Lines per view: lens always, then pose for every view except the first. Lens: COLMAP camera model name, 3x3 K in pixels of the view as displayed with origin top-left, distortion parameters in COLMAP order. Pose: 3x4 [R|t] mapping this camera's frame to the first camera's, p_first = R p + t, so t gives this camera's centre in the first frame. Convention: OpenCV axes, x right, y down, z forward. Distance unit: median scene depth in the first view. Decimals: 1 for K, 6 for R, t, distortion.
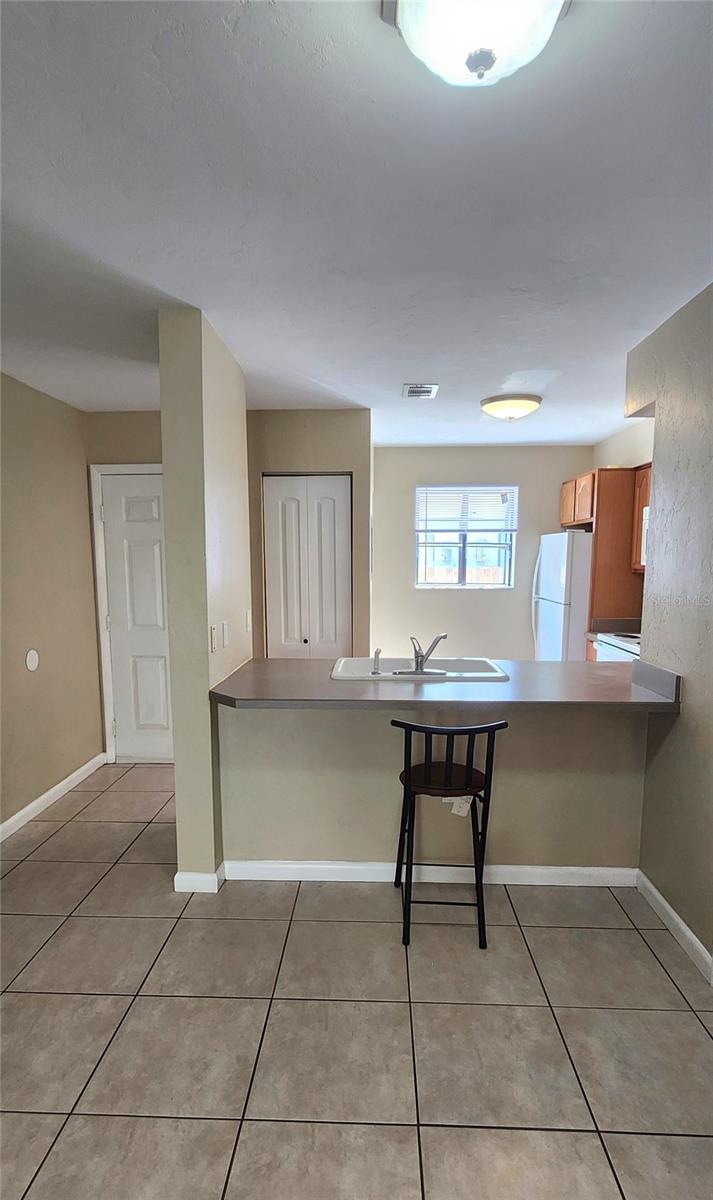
lens RADIAL K [[613.0, 0, 357.1], [0, 613.0, 607.6], [0, 0, 1]] dist [-0.001779, -0.000128]
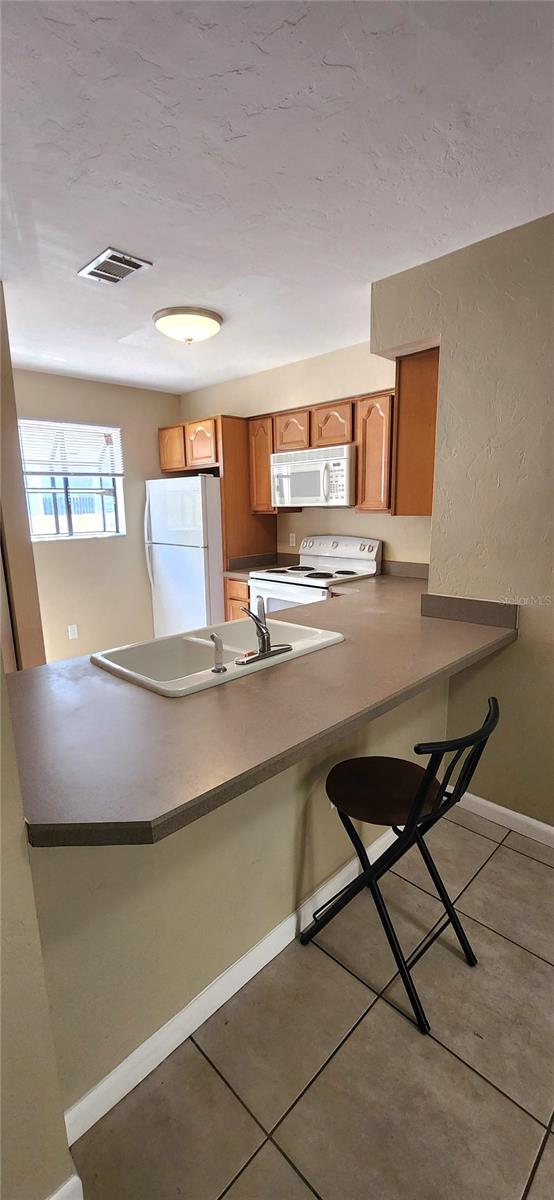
lens RADIAL K [[489.7, 0, 272.2], [0, 489.7, 591.2], [0, 0, 1]] dist [-0.001315, -0.000953]
pose [[0.695818, -0.143892, 0.703656, -0.172997], [0.079919, 0.989153, 0.123245, -0.024719], [-0.713758, -0.029521, 0.699770, 0.336366]]
